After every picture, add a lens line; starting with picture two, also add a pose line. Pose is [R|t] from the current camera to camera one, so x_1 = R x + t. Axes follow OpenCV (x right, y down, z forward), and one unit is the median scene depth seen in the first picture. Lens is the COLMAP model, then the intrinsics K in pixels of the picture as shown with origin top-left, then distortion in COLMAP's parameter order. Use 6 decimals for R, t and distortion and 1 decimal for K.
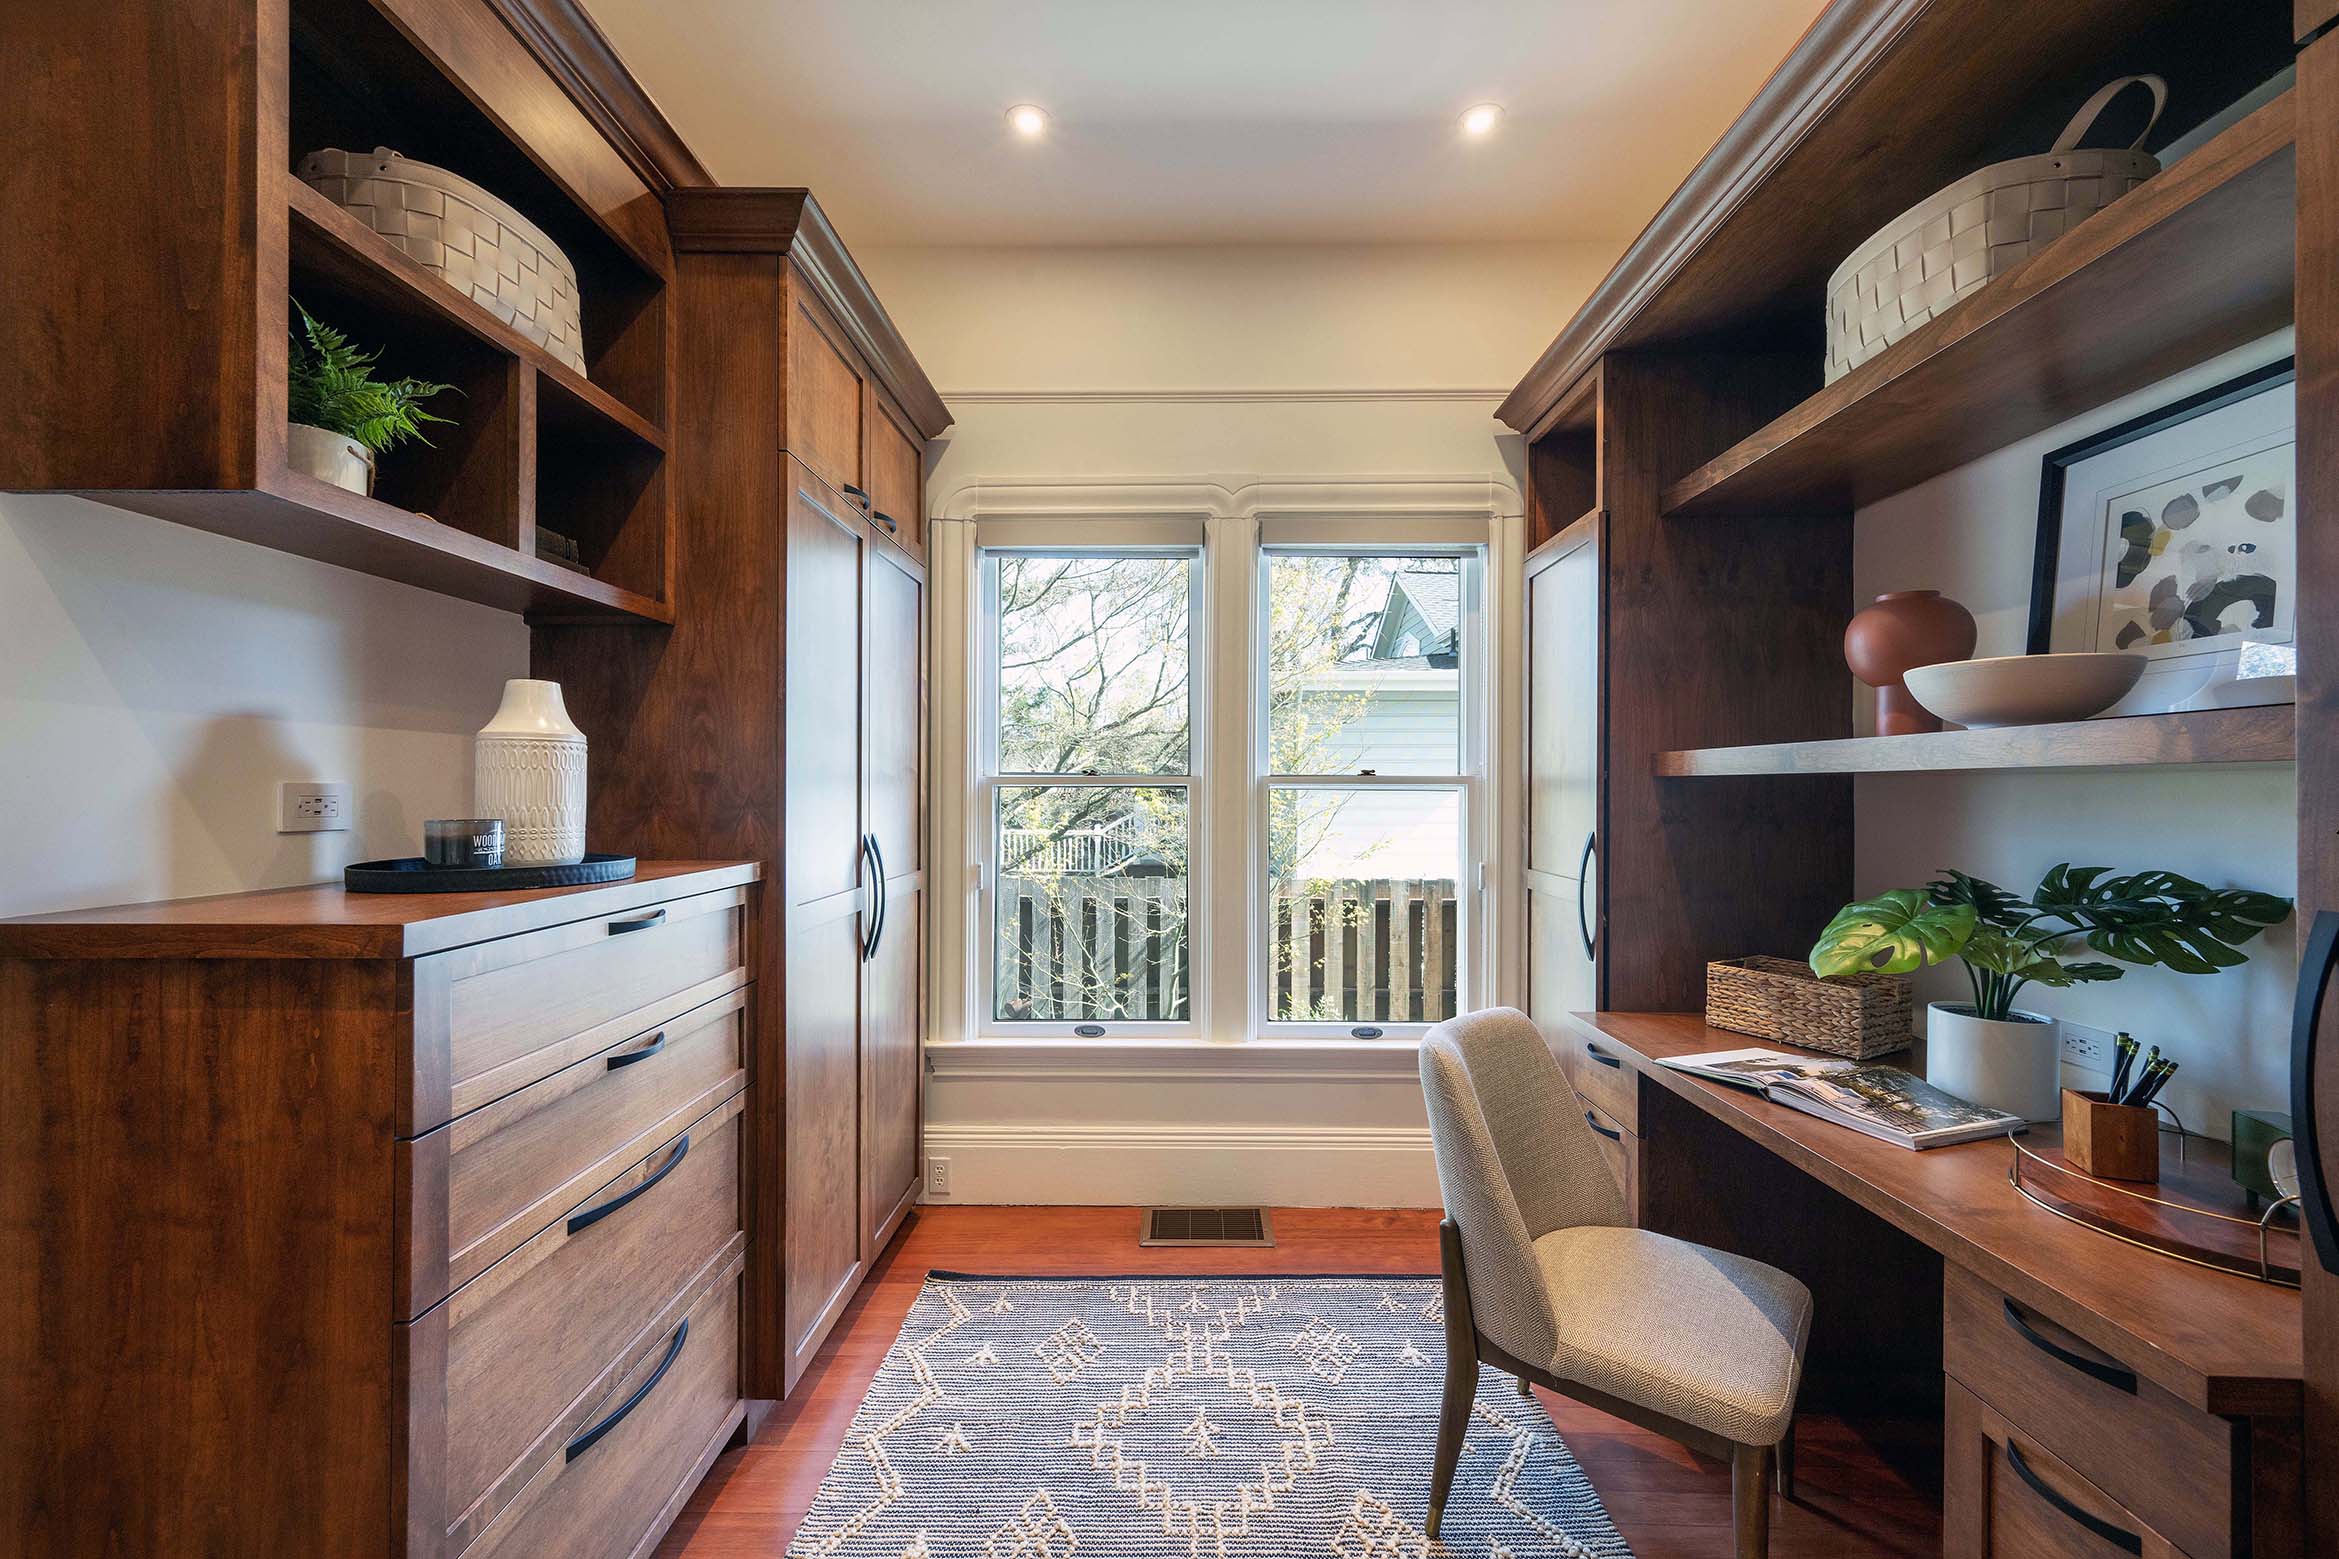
lens RADIAL K [[923.4, 0, 1169.5], [0, 923.4, 779.5], [0, 0, 1]] dist [0.000540, 0.000850]
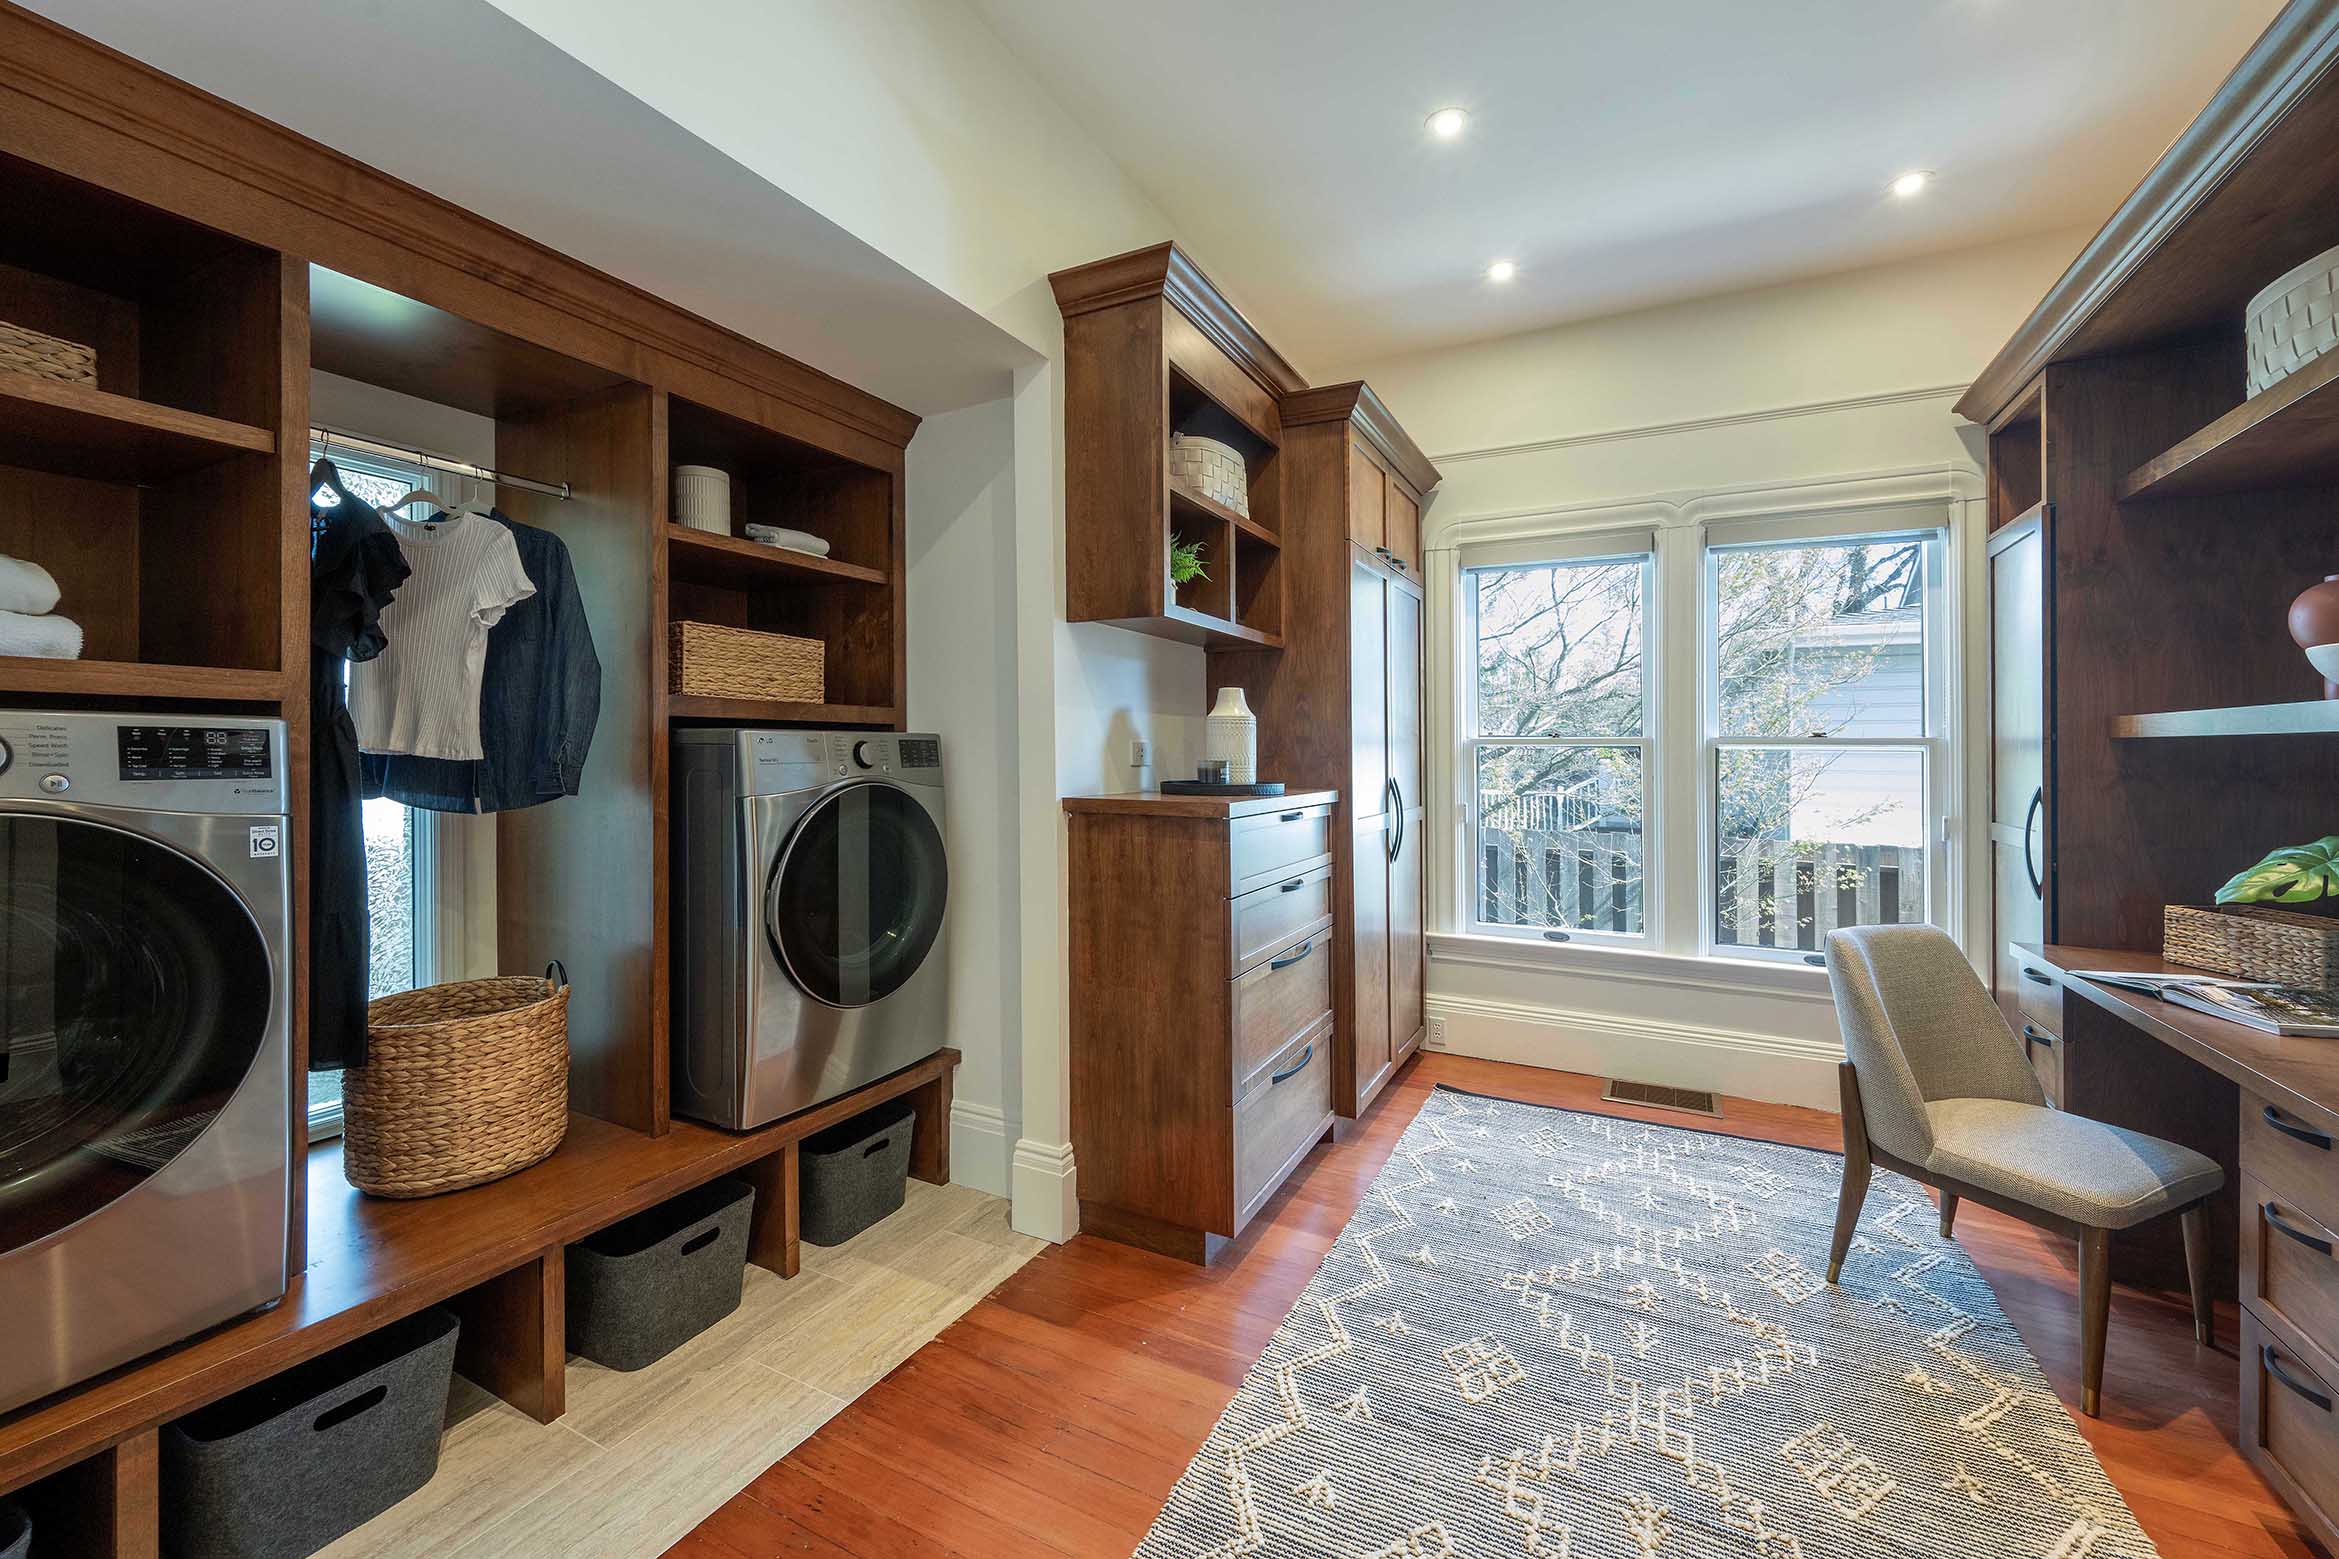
lens RADIAL K [[963.6, 0, 1113.5], [0, 963.6, 715.1], [0, 0, 1]] dist [-0.000891, -0.000609]
pose [[0.872674, -0.012788, -0.488135, 0.044751], [-0.000802, 0.999618, -0.027621, 0.002408], [0.488302, 0.024495, 0.872331, -0.632765]]
